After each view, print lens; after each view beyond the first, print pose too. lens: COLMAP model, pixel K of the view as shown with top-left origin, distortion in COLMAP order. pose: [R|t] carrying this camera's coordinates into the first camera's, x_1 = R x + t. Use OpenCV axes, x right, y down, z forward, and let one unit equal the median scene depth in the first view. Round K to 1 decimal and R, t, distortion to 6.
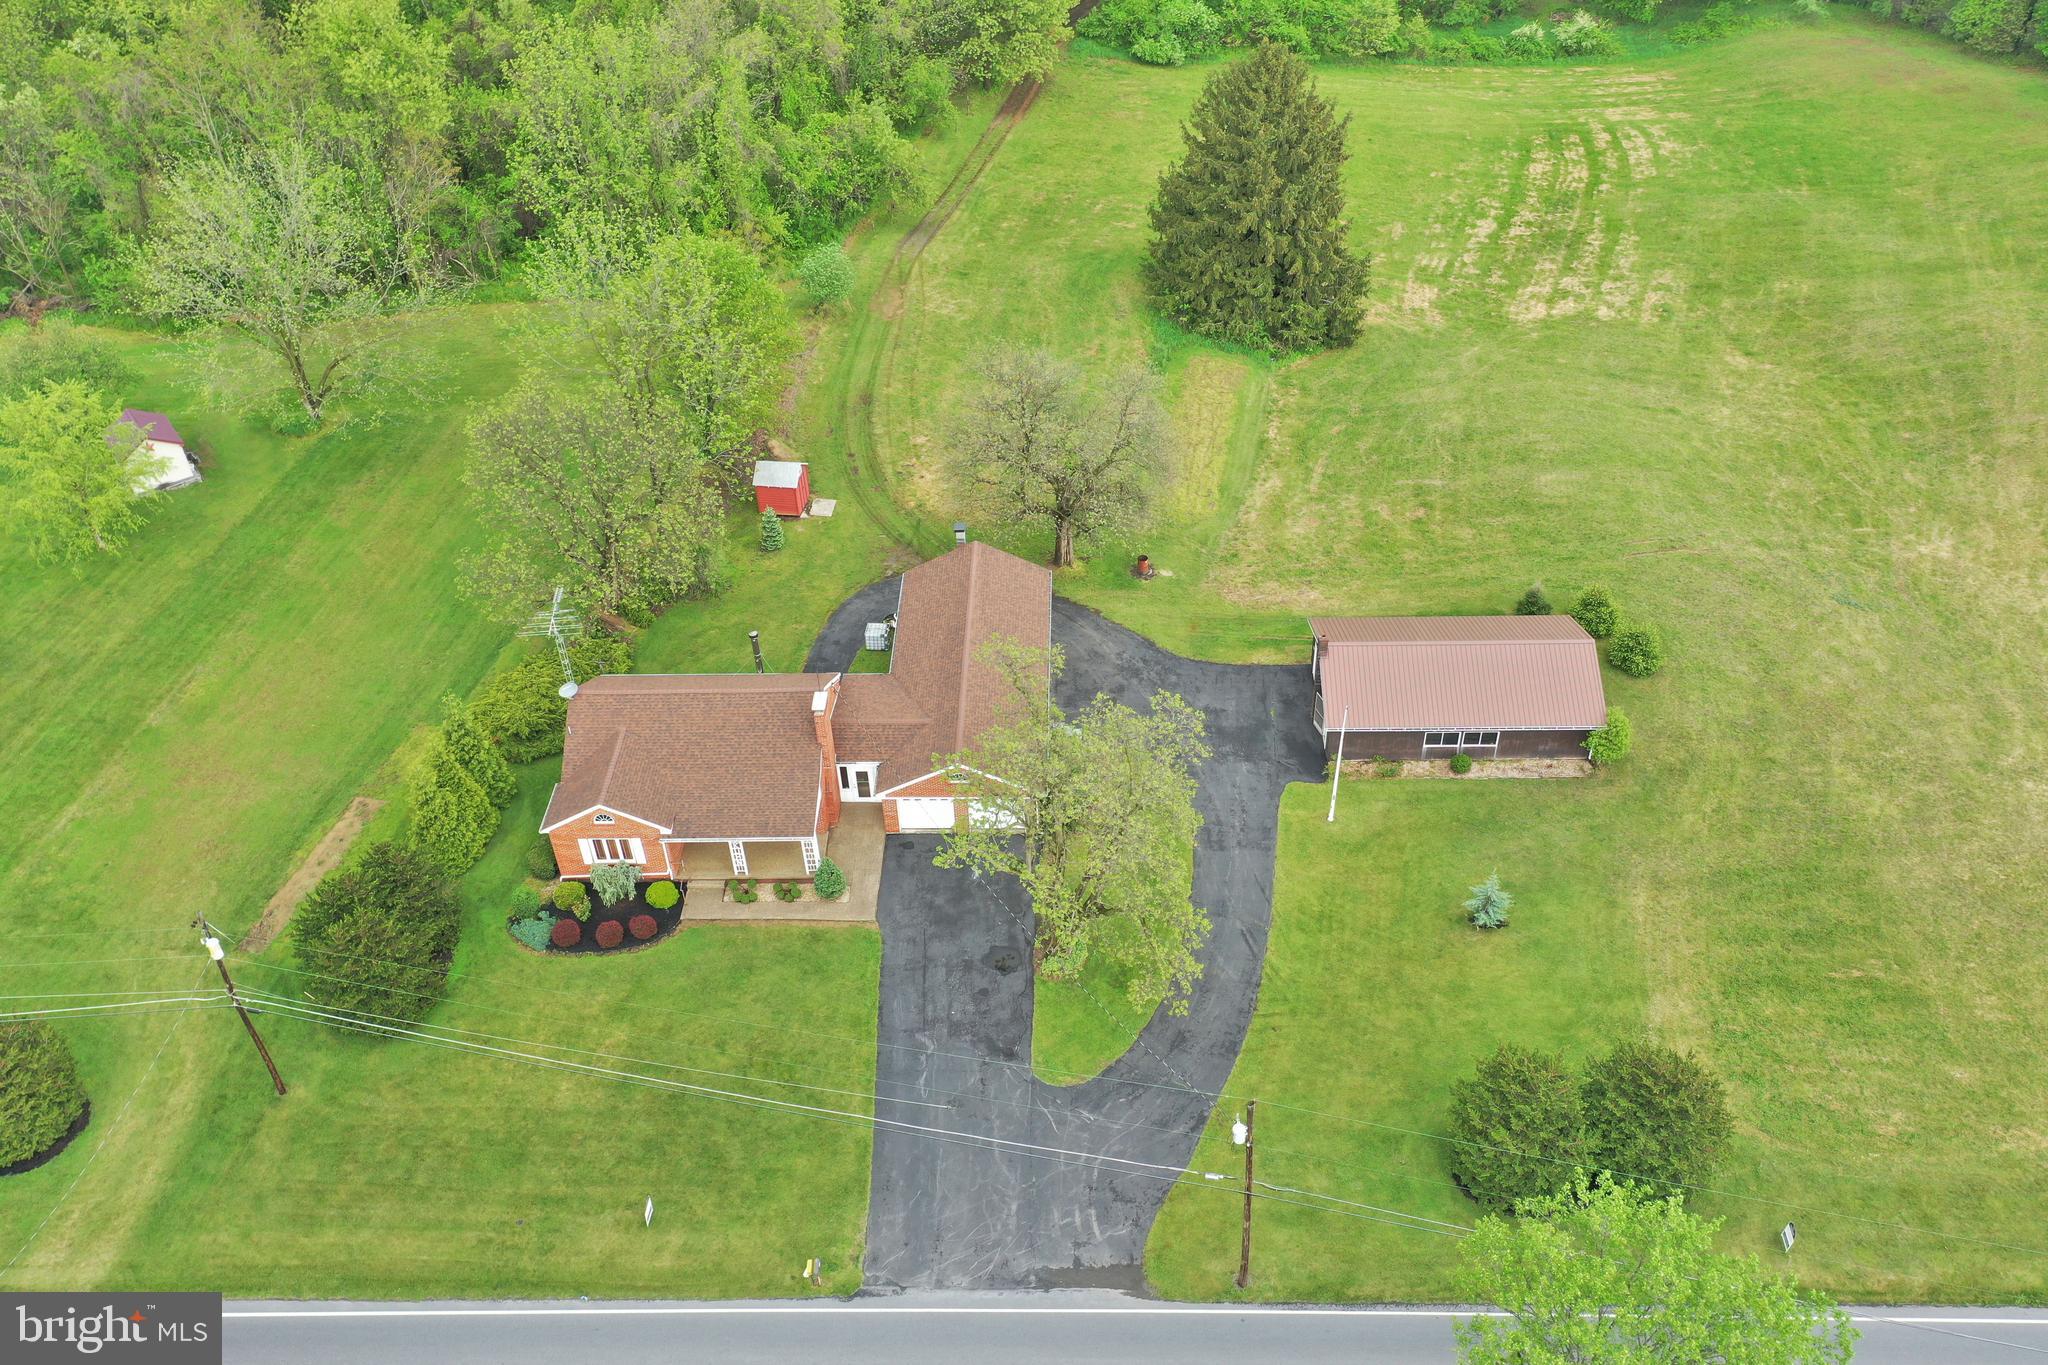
lens RADIAL K [[1619.7, 0, 1037.4], [0, 1619.7, 680.6], [0, 0, 1]] dist [-0.007339, 0.005254]
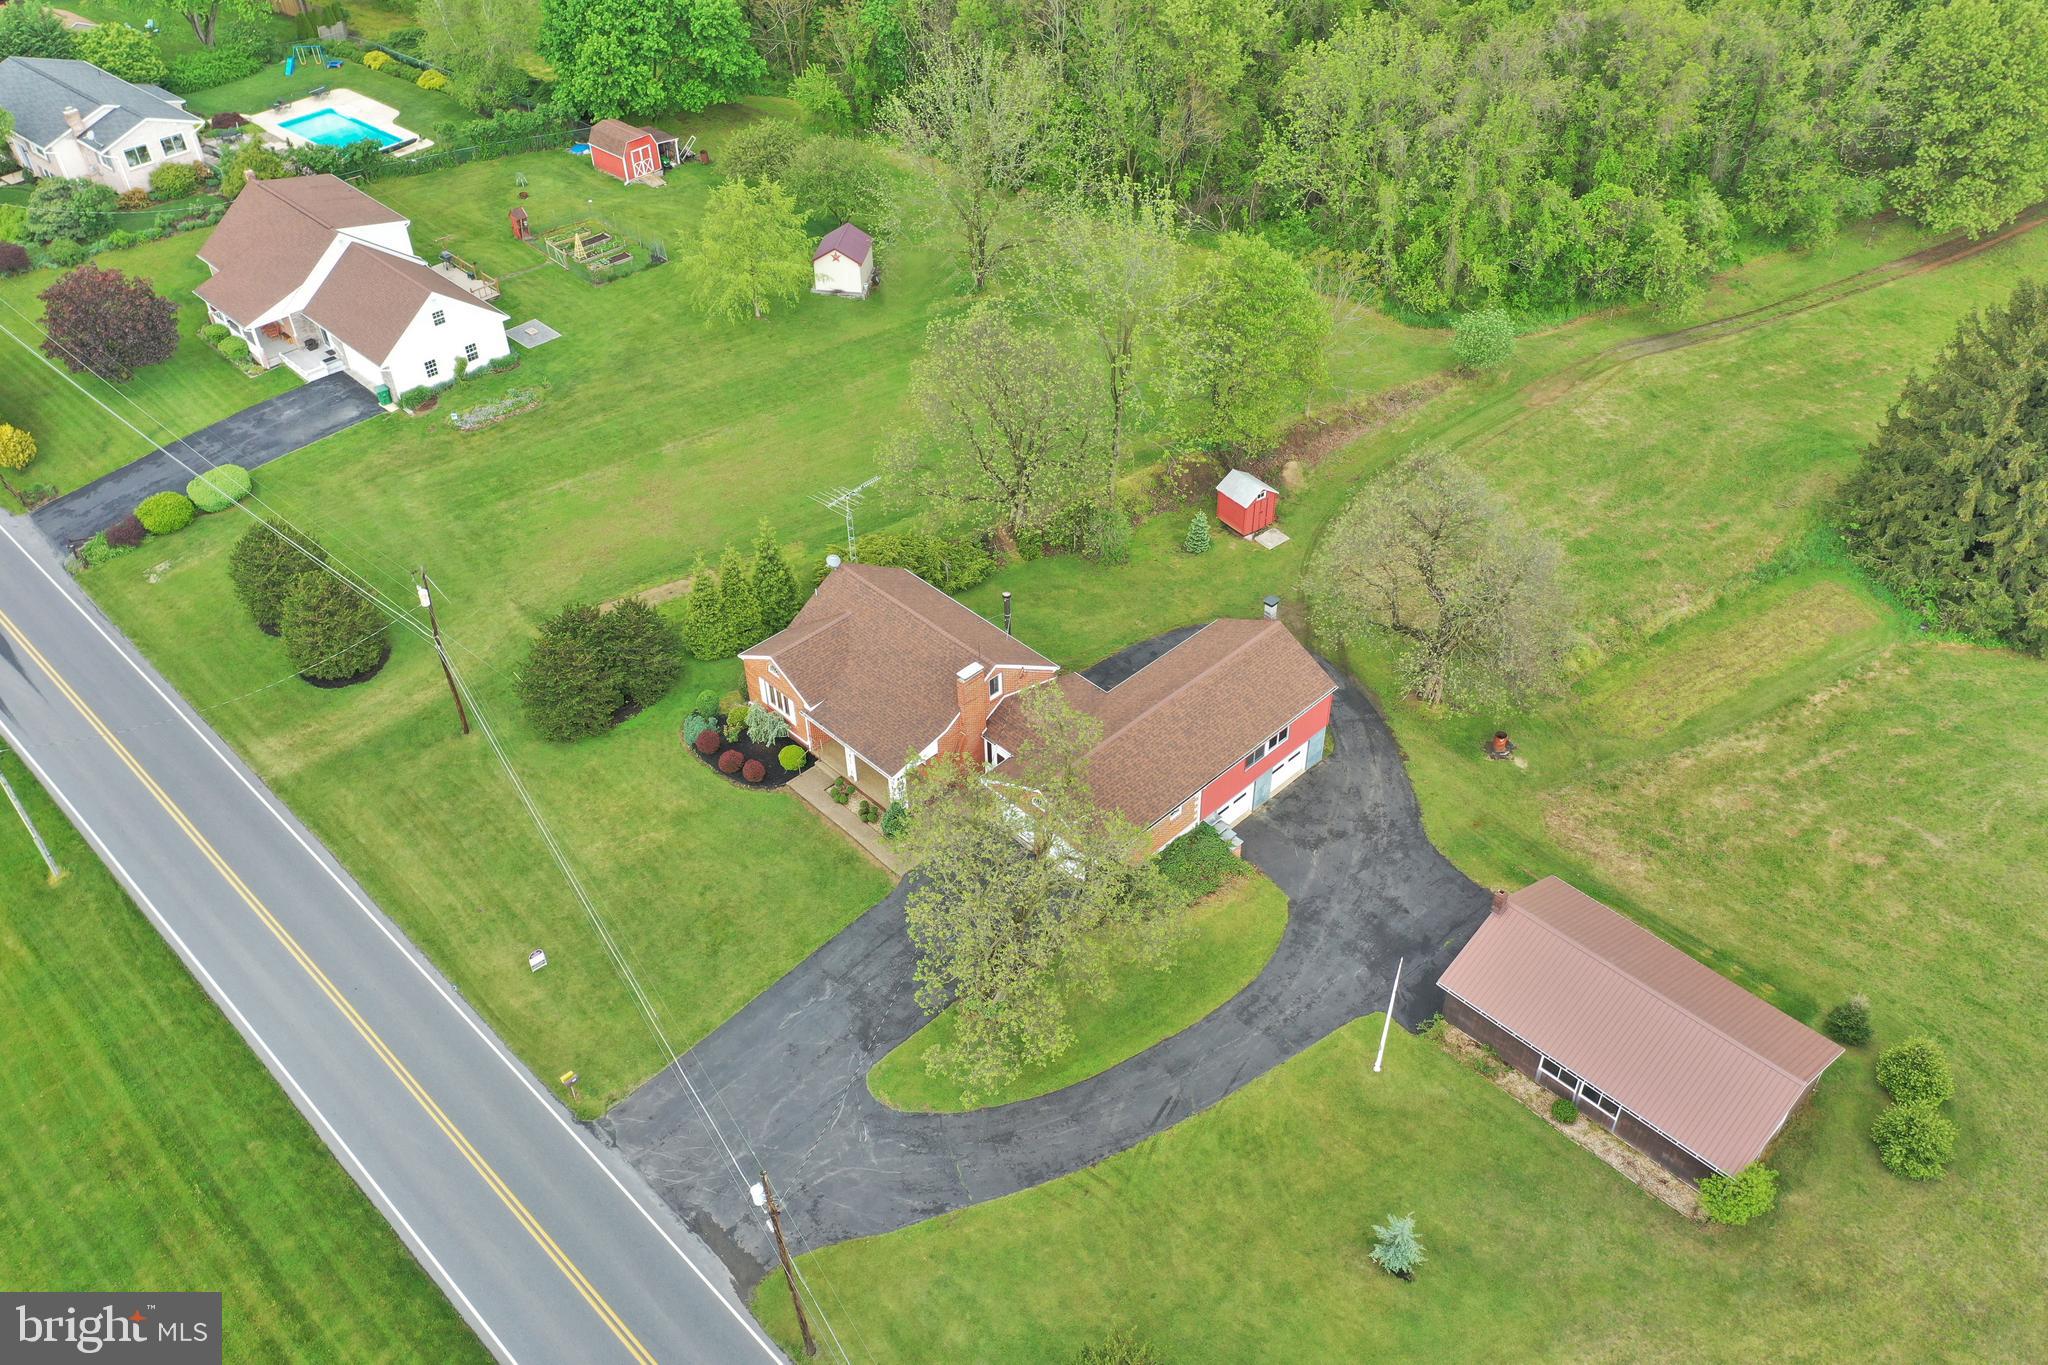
lens RADIAL K [[1619.7, 0, 1037.4], [0, 1619.7, 680.6], [0, 0, 1]] dist [-0.007339, 0.005254]
pose [[0.715738, 0.461937, -0.523769, 0.399815], [-0.459357, 0.876313, 0.145144, -0.136119], [0.526032, 0.136712, 0.839404, 0.143811]]
